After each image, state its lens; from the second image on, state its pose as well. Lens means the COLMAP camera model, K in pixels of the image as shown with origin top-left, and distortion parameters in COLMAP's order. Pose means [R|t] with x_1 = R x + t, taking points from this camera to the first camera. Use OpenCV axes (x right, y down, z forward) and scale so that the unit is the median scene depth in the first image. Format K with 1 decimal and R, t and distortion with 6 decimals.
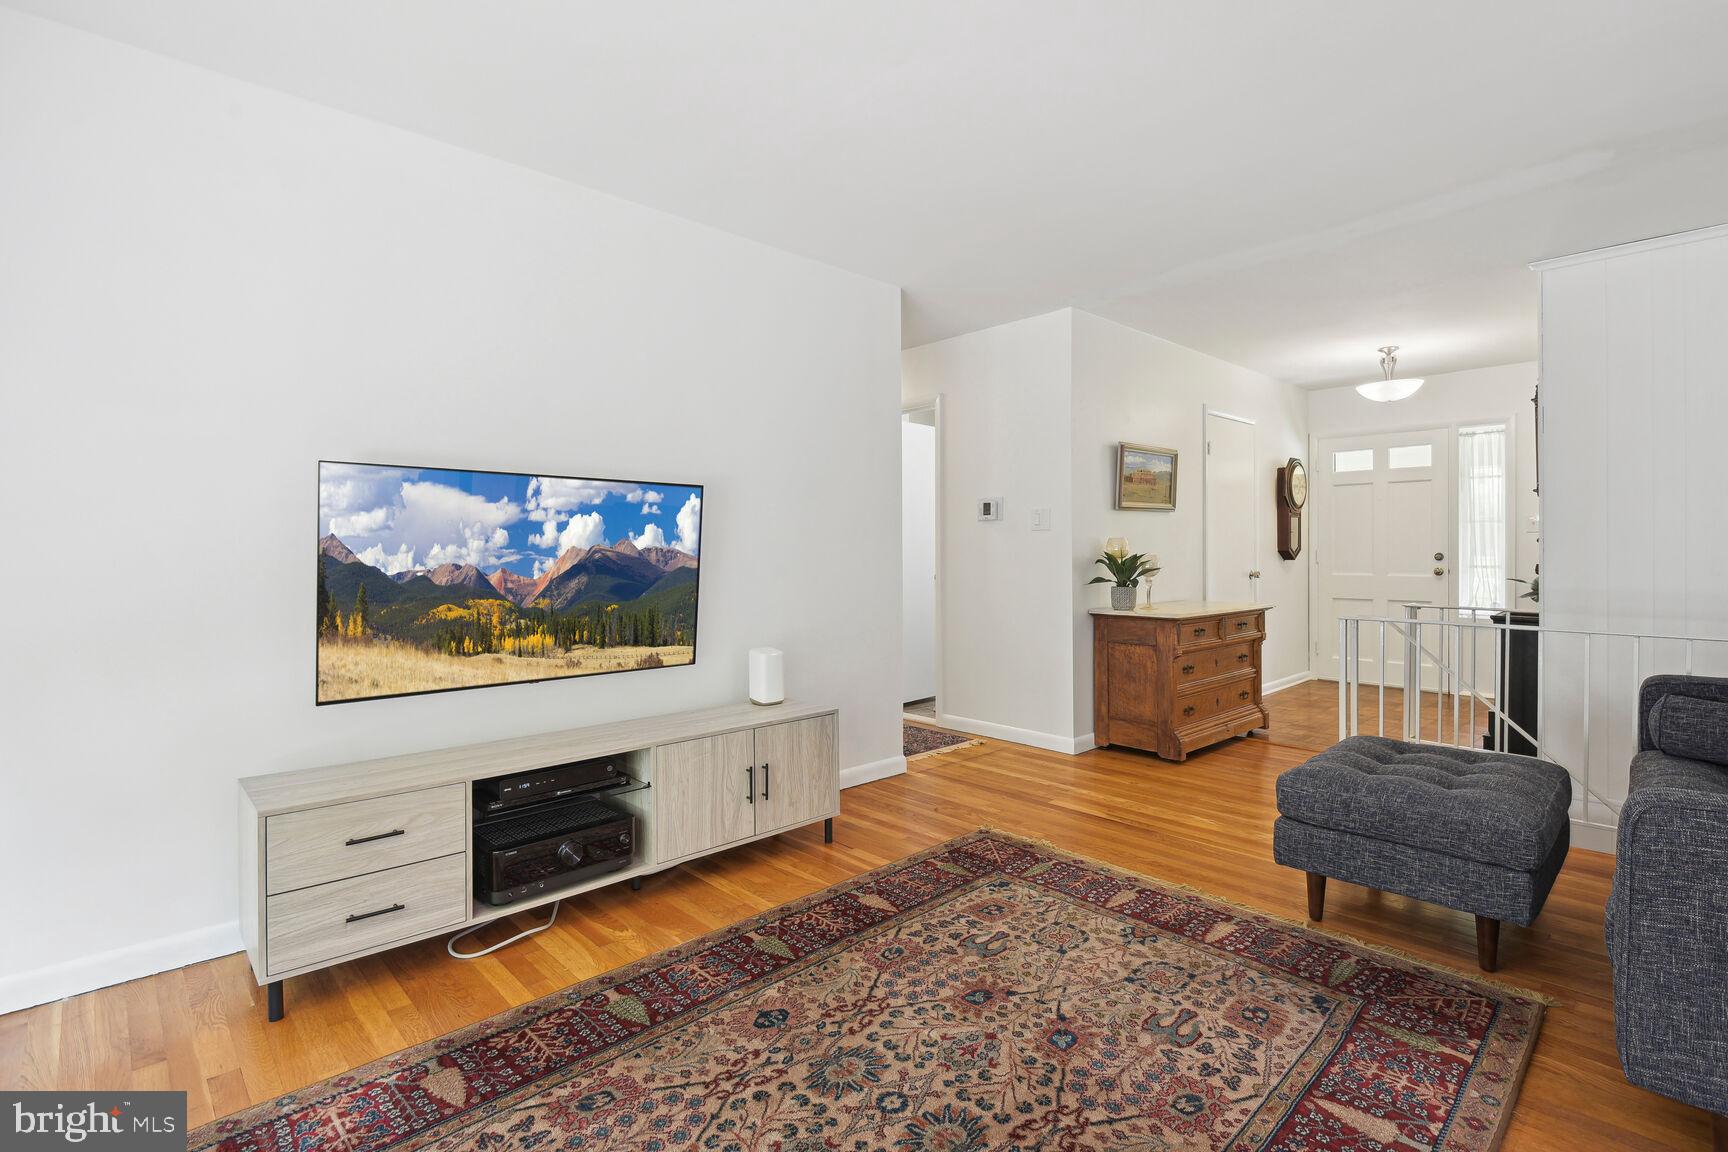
lens RADIAL K [[840.3, 0, 879.1], [0, 840.3, 548.5], [0, 0, 1]] dist [-0.004123, -0.000579]
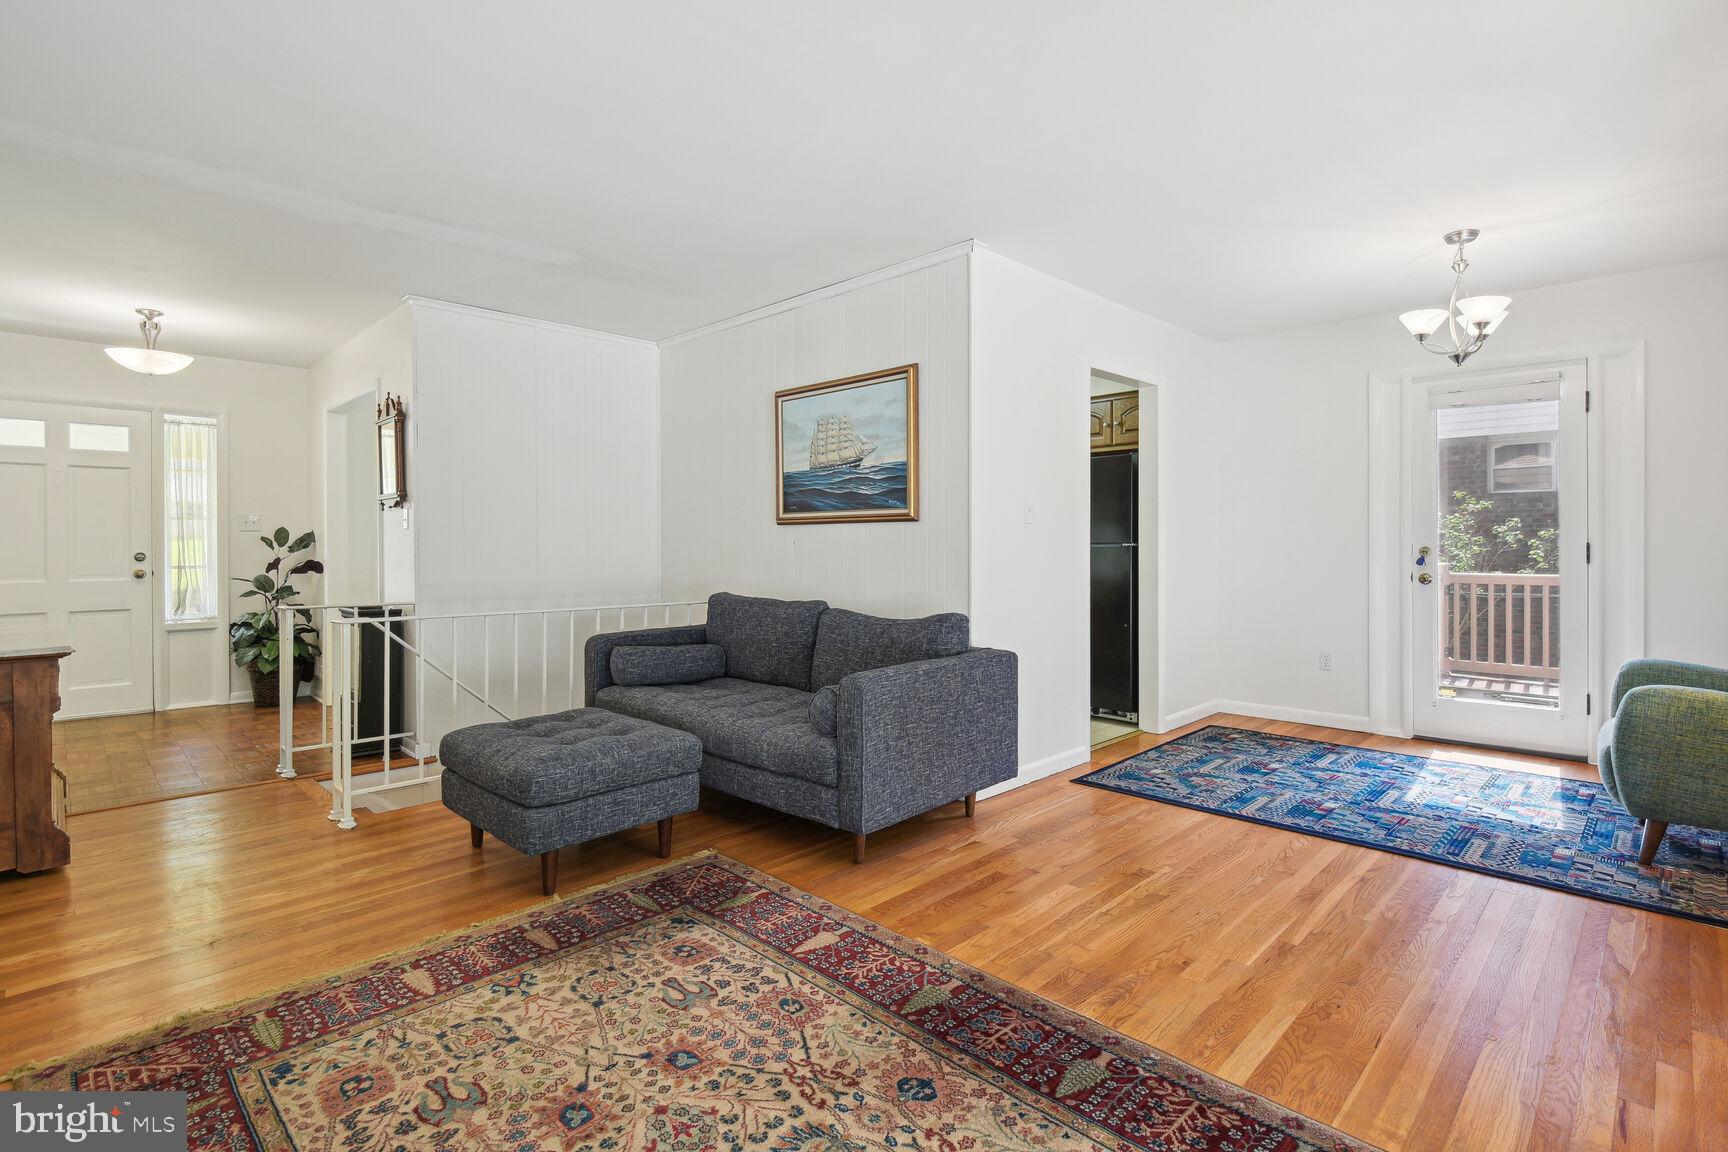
lens RADIAL K [[840.3, 0, 897.5], [0, 840.3, 532.1], [0, 0, 1]] dist [-0.004123, -0.000579]
pose [[-0.065084, 0.013894, 0.997783, -0.631318], [0.003997, 0.999899, -0.013663, -0.002823], [-0.997872, 0.003099, -0.065132, 0.677470]]
